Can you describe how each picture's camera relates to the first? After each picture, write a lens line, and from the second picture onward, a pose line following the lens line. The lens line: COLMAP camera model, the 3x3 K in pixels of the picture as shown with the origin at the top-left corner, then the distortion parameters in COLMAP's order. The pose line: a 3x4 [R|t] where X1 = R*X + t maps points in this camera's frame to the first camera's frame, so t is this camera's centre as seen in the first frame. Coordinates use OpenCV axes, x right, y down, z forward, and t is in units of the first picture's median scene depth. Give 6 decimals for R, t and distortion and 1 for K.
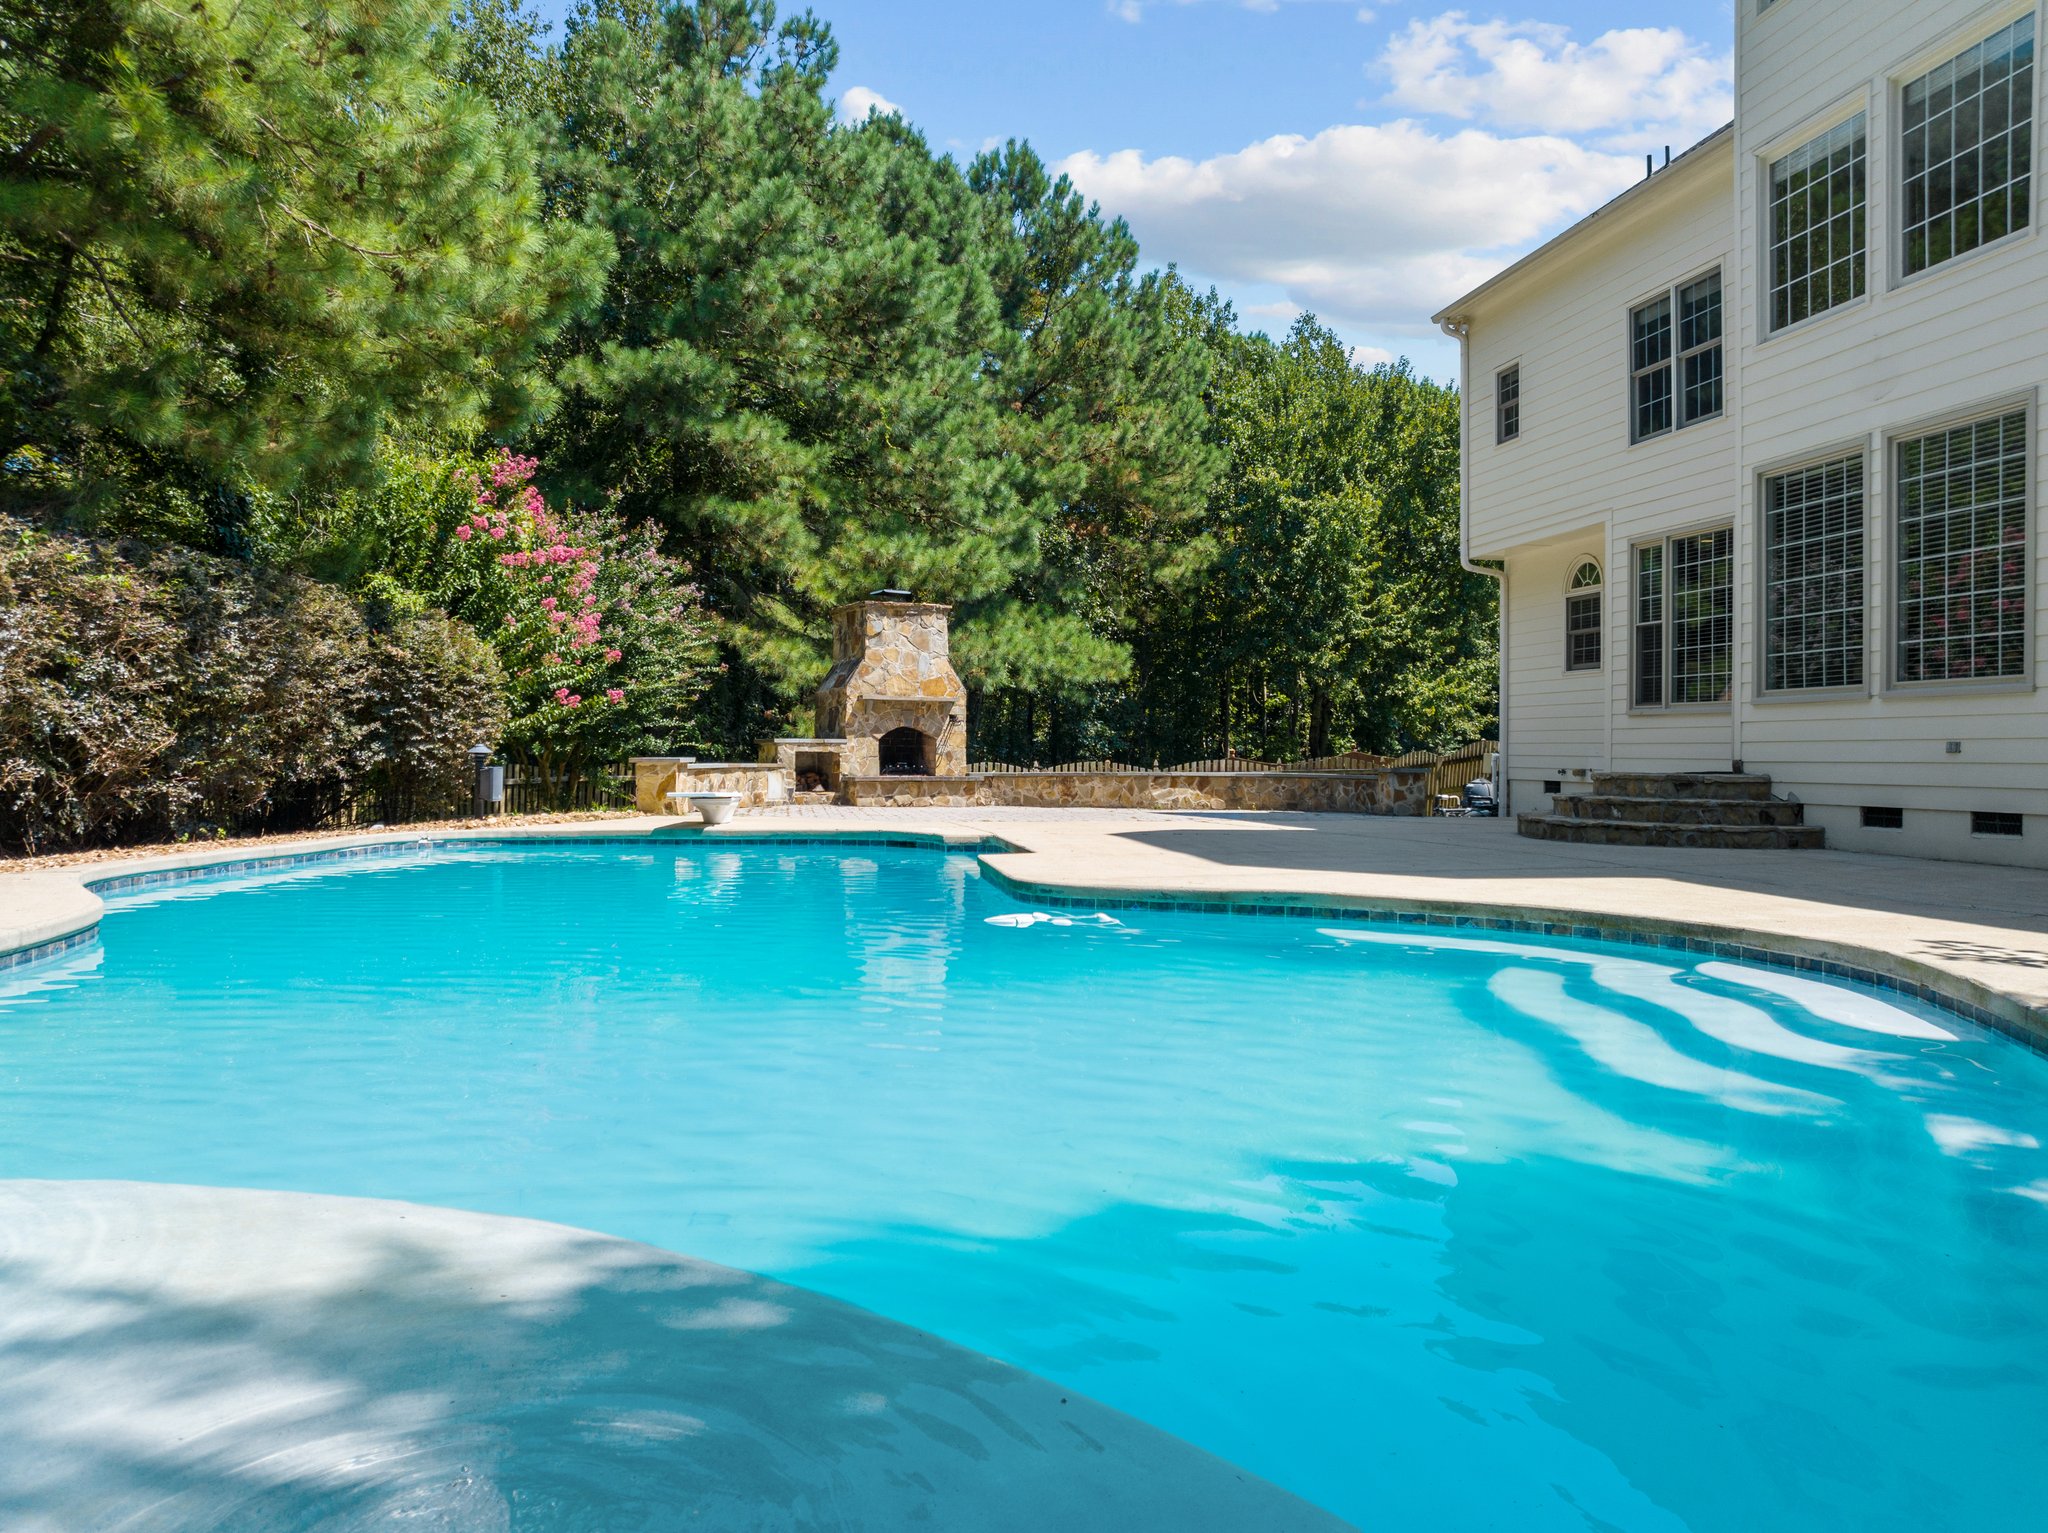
lens RADIAL K [[1439.5, 0, 1030.9], [0, 1439.5, 762.0], [0, 0, 1]] dist [-0.038397, -0.005158]
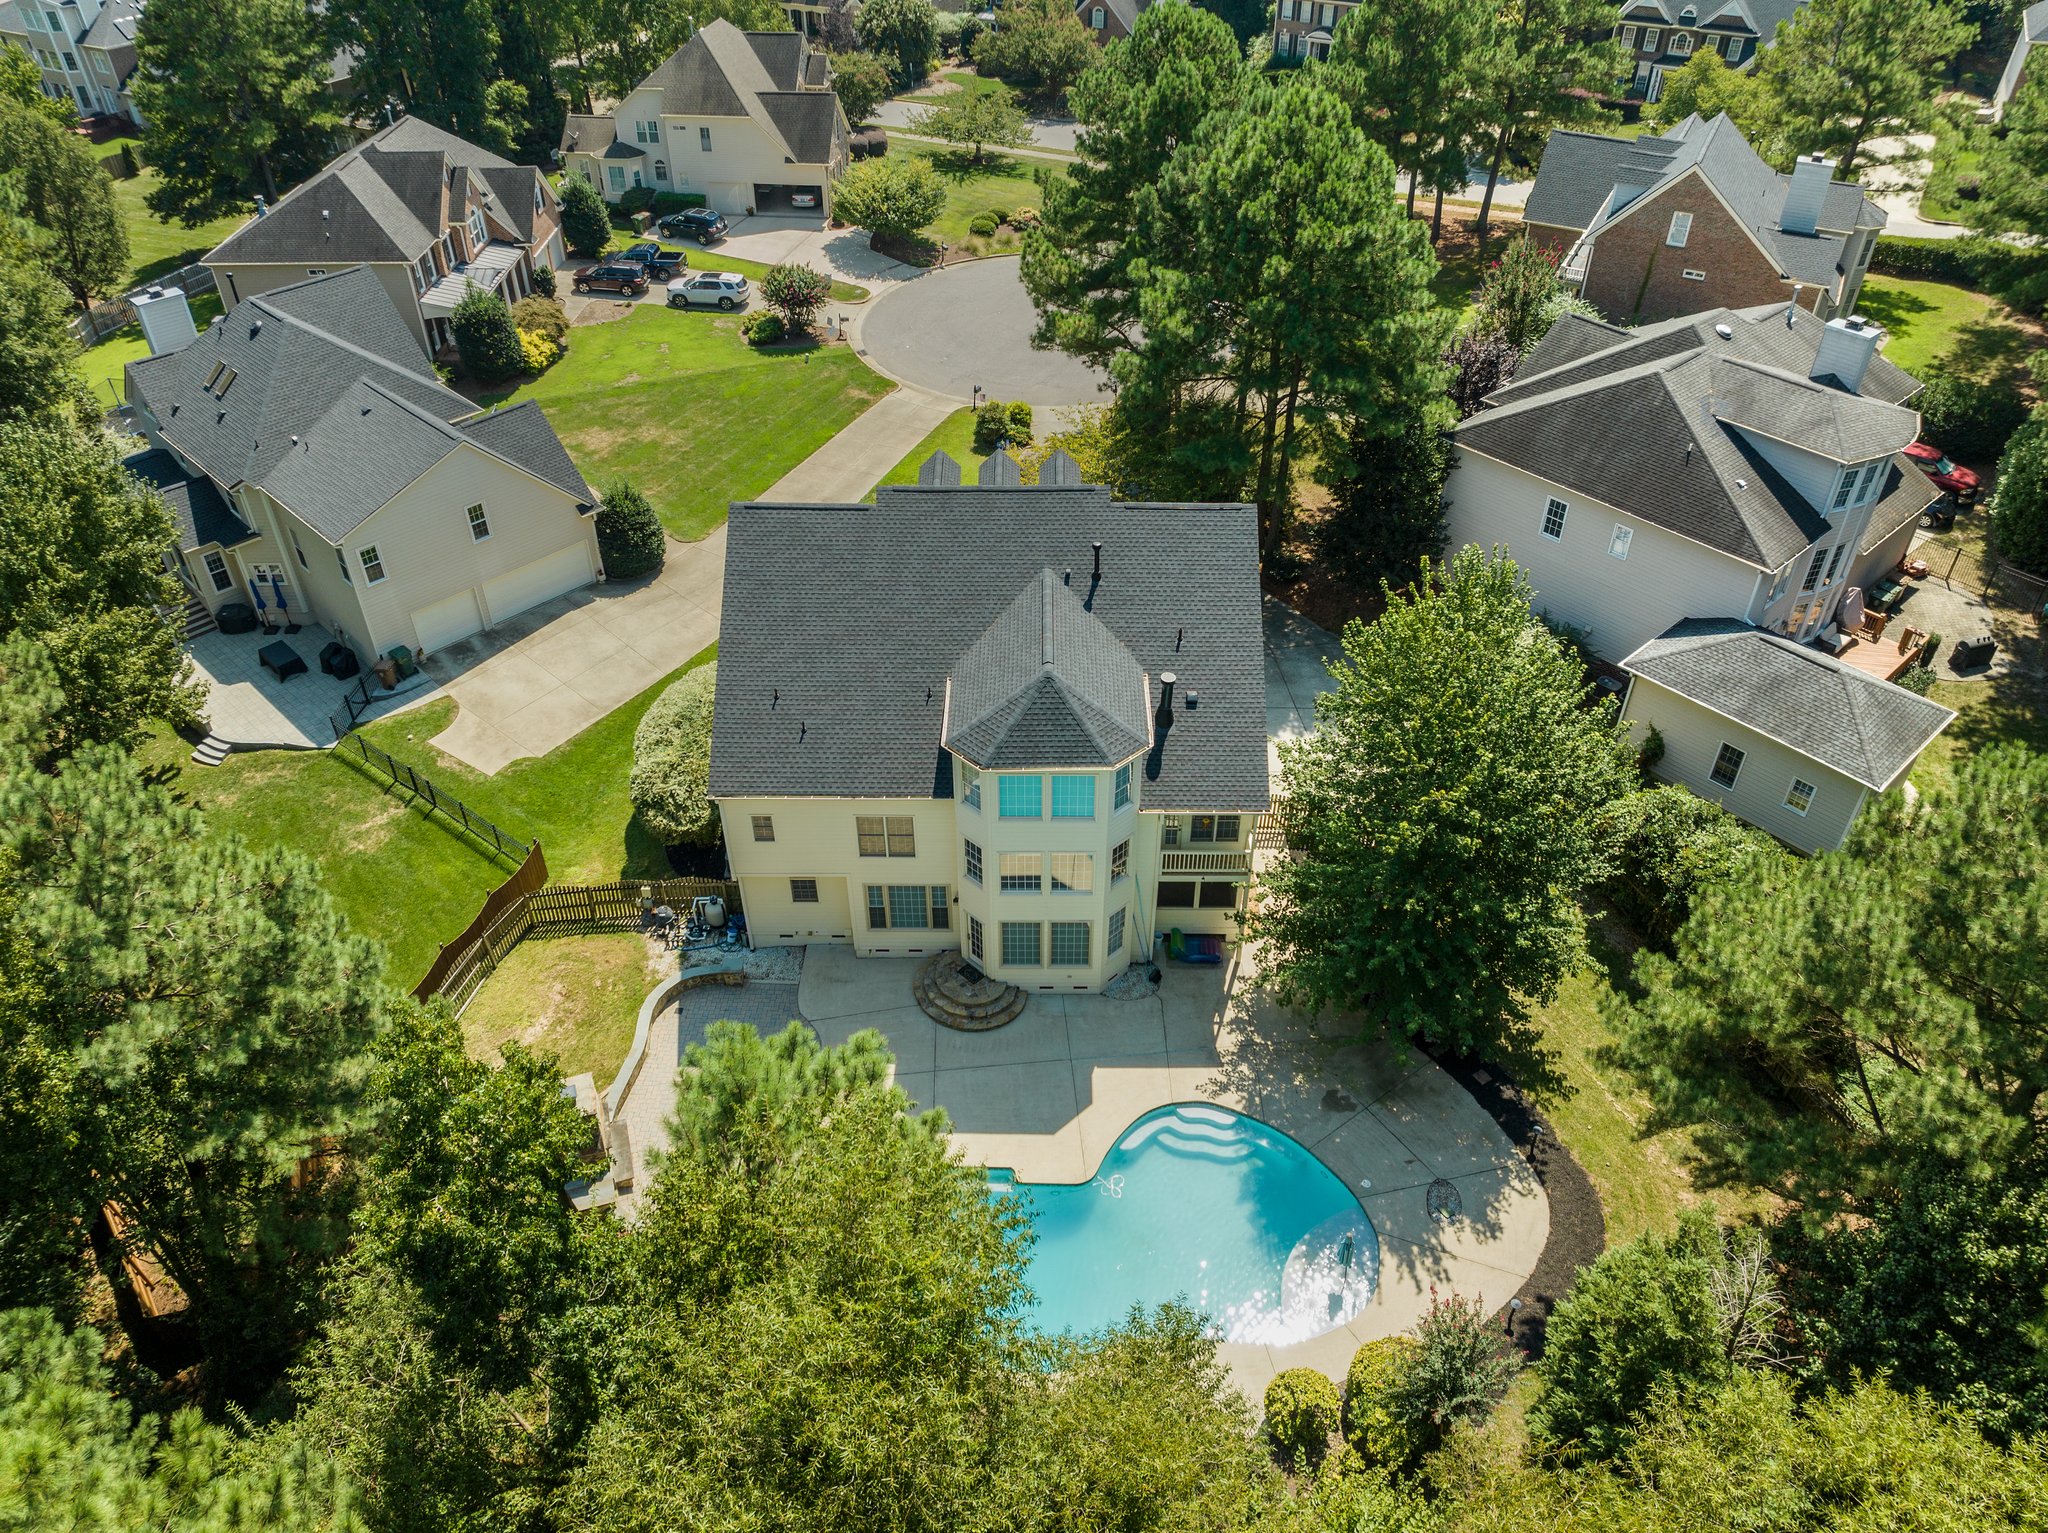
lens RADIAL K [[1439.5, 0, 1030.9], [0, 1439.5, 762.0], [0, 0, 1]] dist [-0.038397, -0.005158]
pose [[0.193180, -0.617314, 0.762630, -0.897372], [0.010035, 0.778474, 0.627597, -1.274105], [-0.981112, -0.113586, 0.156580, 0.197223]]
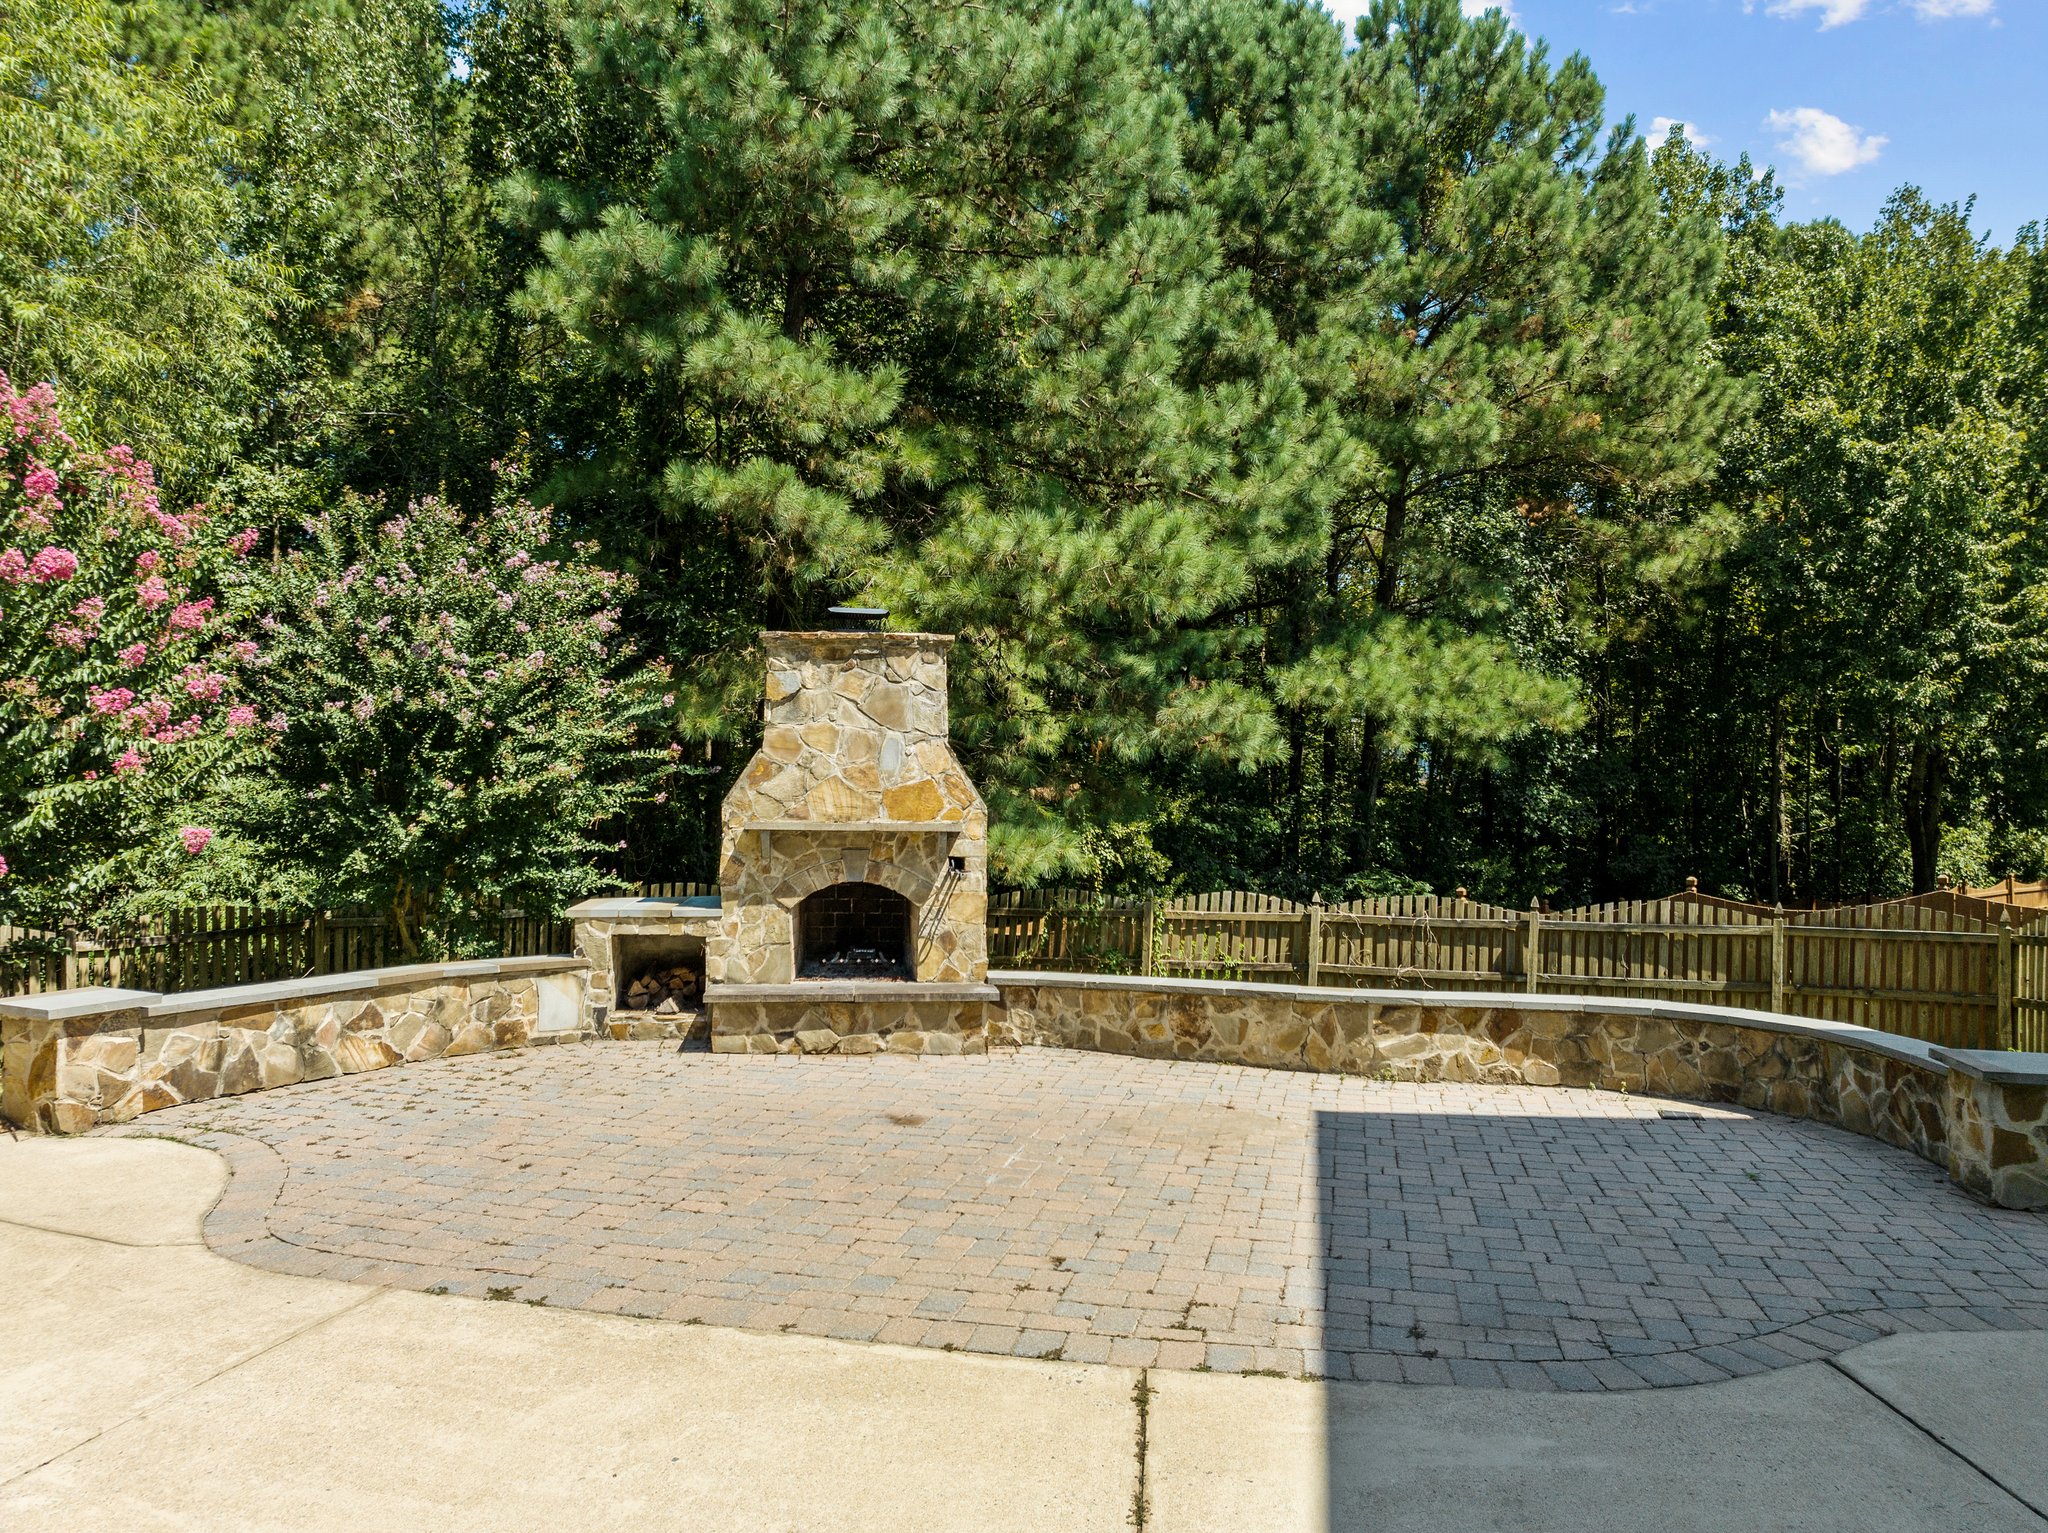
lens RADIAL K [[1439.5, 0, 1030.9], [0, 1439.5, 762.0], [0, 0, 1]] dist [-0.038397, -0.005158]
pose [[0.925479, 0.001247, -0.378797, 0.130645], [-0.007263, 0.999869, -0.014454, -0.049207], [0.378730, 0.016128, 0.925367, 0.469174]]
